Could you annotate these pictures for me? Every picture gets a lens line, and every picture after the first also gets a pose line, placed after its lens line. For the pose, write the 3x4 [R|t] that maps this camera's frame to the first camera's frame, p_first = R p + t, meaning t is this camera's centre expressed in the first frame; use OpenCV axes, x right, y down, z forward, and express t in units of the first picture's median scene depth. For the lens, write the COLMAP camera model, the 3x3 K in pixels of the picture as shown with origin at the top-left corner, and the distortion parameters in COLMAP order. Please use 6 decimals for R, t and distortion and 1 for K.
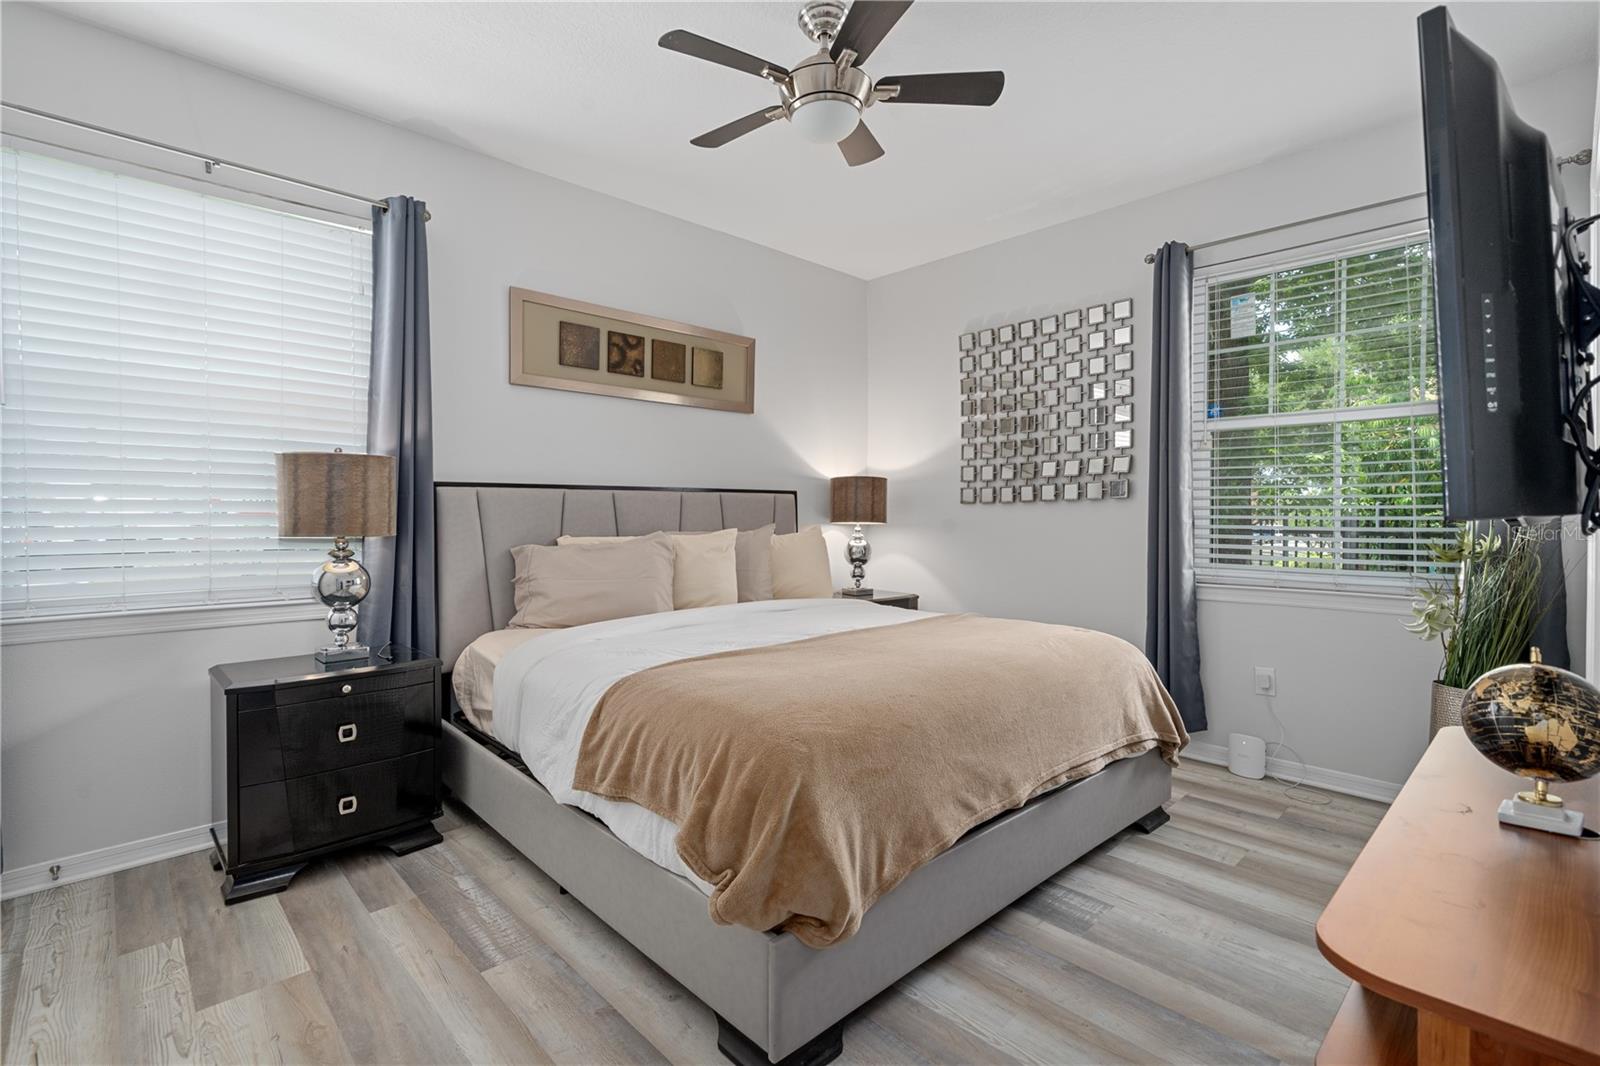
lens RADIAL K [[736.5, 0, 792.1], [0, 736.5, 516.0], [0, 0, 1]] dist [-0.002509, 0.000293]
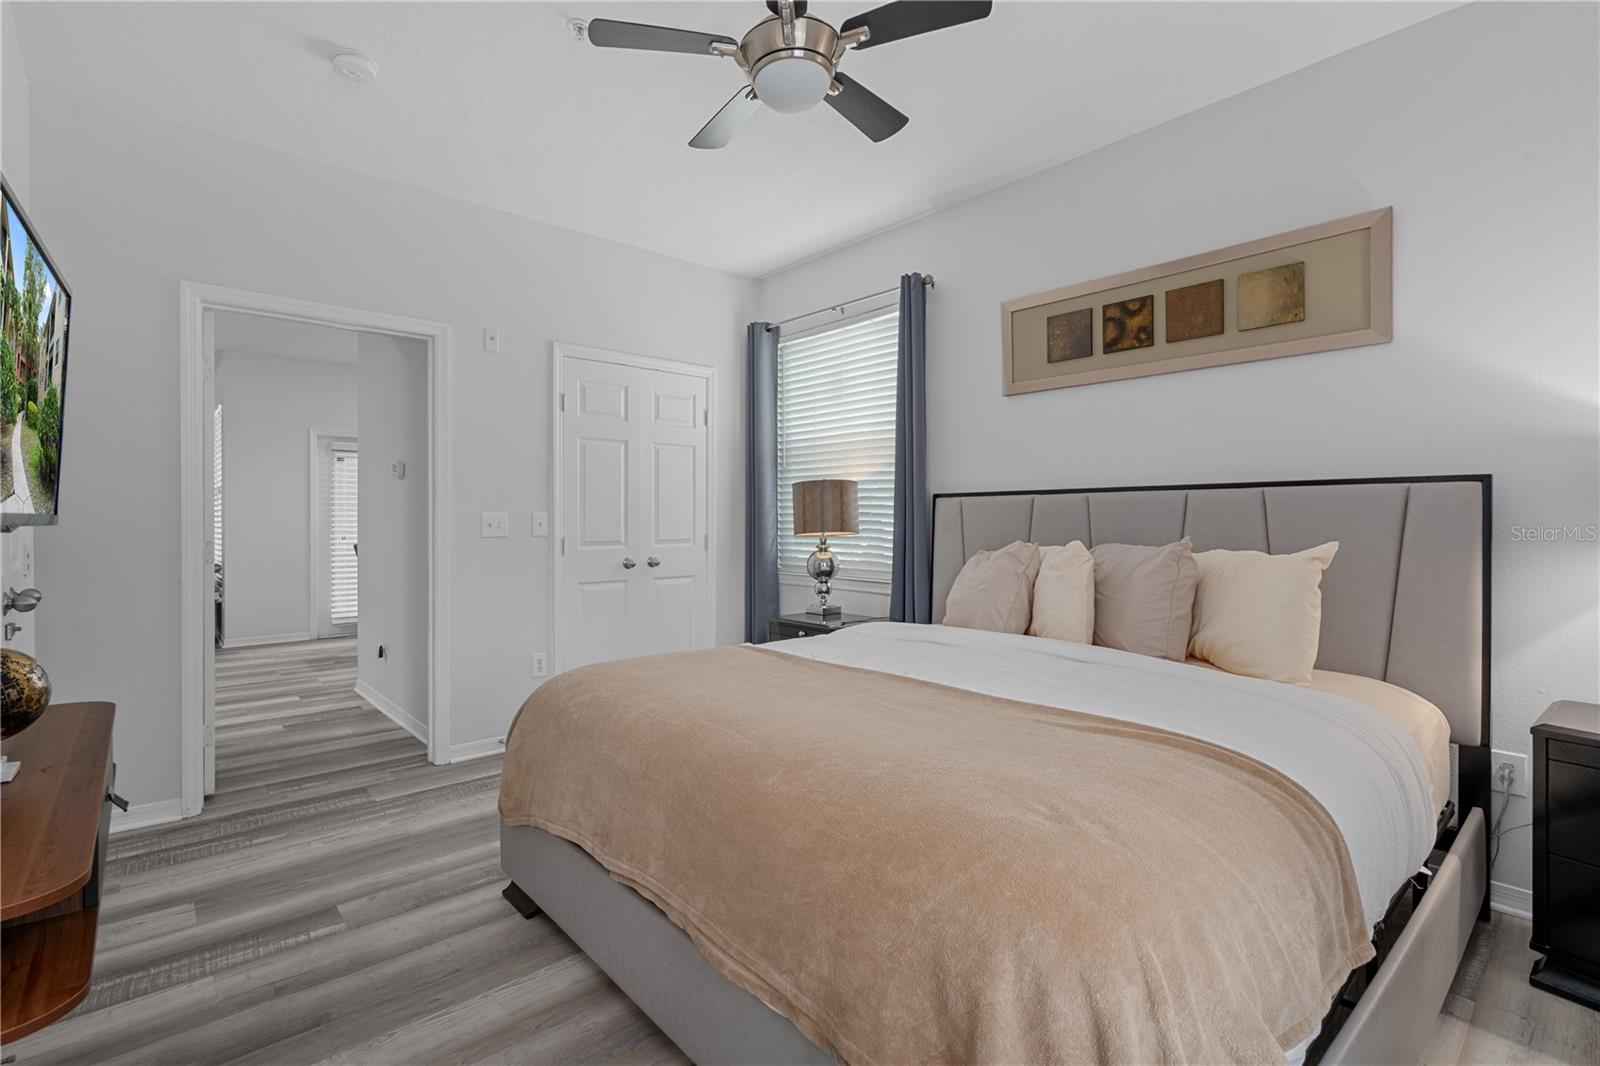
lens RADIAL K [[736.5, 0, 792.1], [0, 736.5, 516.0], [0, 0, 1]] dist [-0.002509, 0.000293]
pose [[-0.036837, -0.006856, -0.999298, 0.639227], [-0.007423, 0.999951, -0.006587, 0.000191], [0.999294, 0.007176, -0.036887, 0.700842]]
